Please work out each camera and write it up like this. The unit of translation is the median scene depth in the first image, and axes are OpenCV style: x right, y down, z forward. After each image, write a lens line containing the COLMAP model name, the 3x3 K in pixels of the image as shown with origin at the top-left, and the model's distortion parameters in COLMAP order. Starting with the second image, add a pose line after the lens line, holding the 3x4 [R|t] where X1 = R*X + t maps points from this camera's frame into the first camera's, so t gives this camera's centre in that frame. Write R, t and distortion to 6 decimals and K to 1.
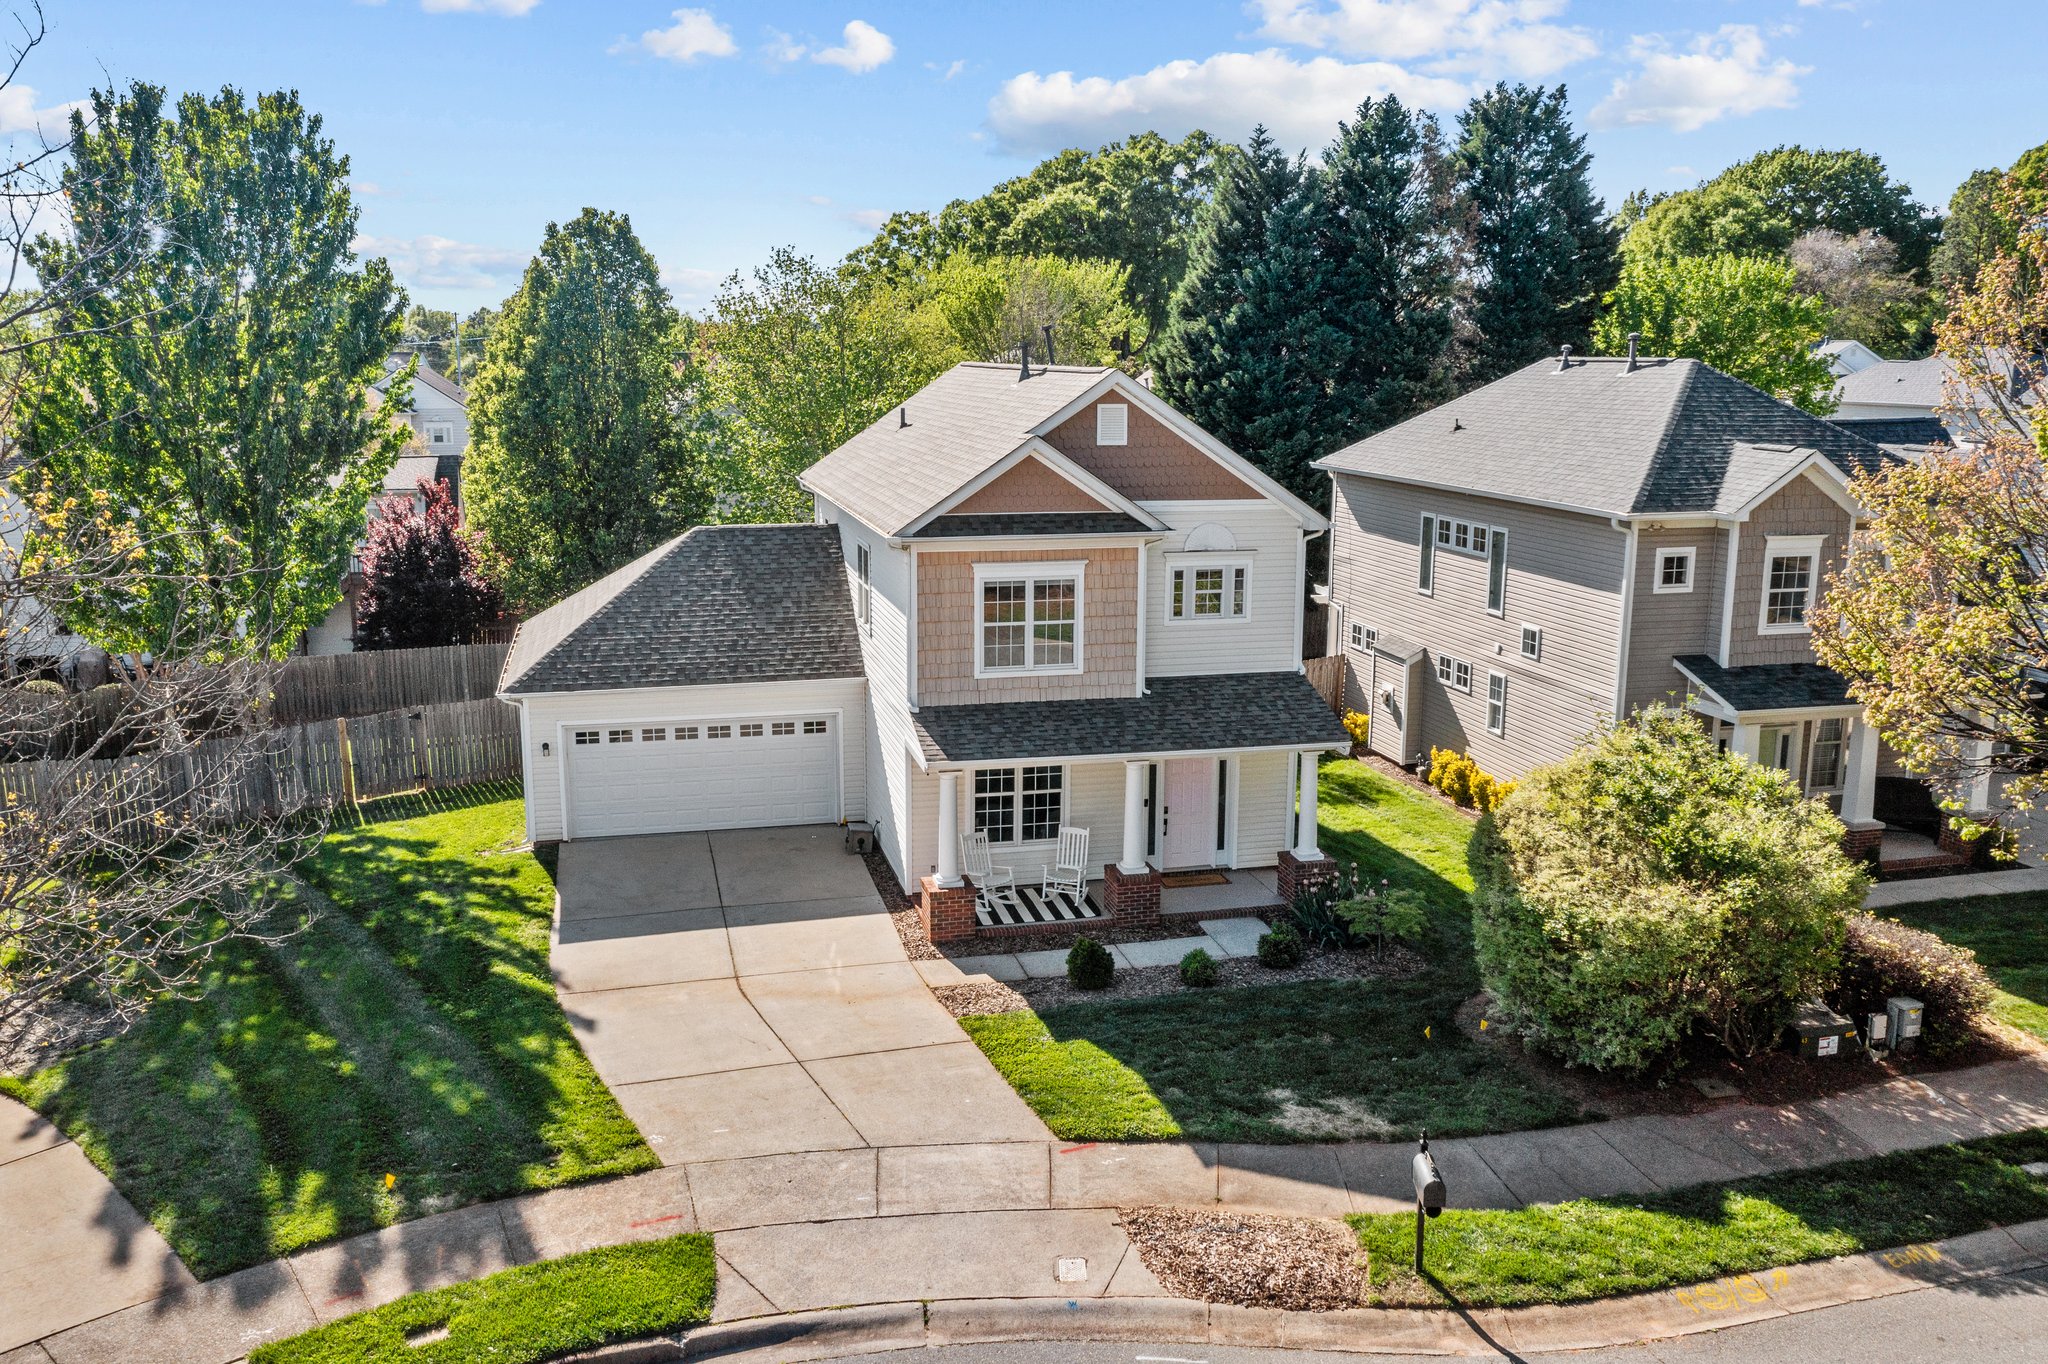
lens RADIAL K [[1627.5, 0, 1024.0], [0, 1627.5, 682.0], [0, 0, 1]] dist [-0.024168, -0.002778]
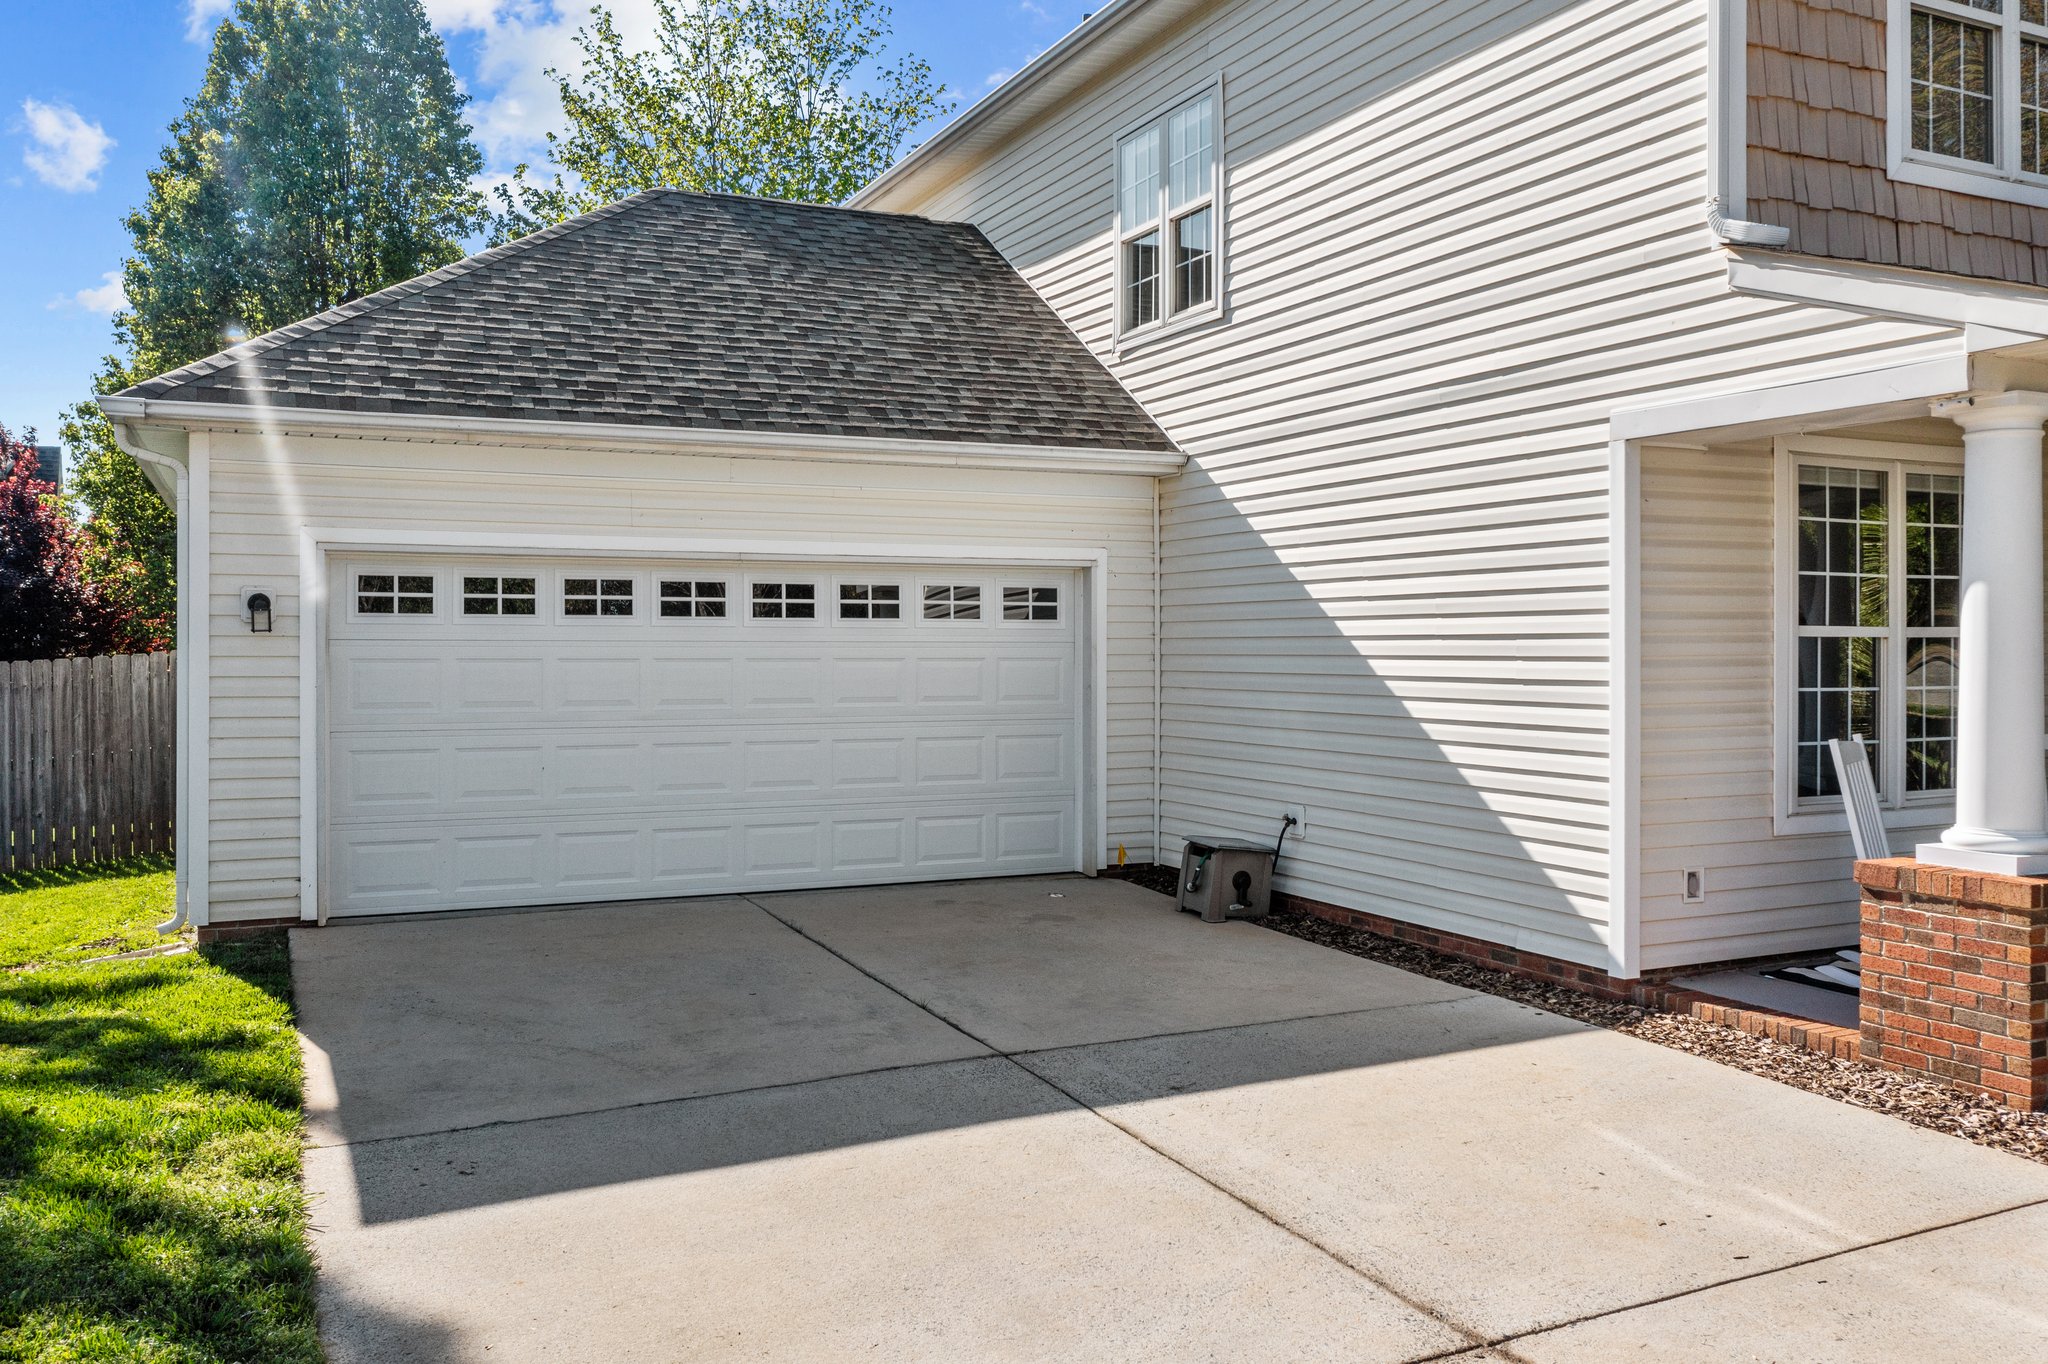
lens RADIAL K [[1634.0, 0, 1025.5], [0, 1634.0, 638.7], [0, 0, 1]] dist [-0.012310, -0.001419]
pose [[0.981219, -0.006899, 0.192772, -0.225902], [0.045483, 0.979457, -0.196455, 0.121948], [-0.187456, 0.201533, 0.961376, 0.722660]]
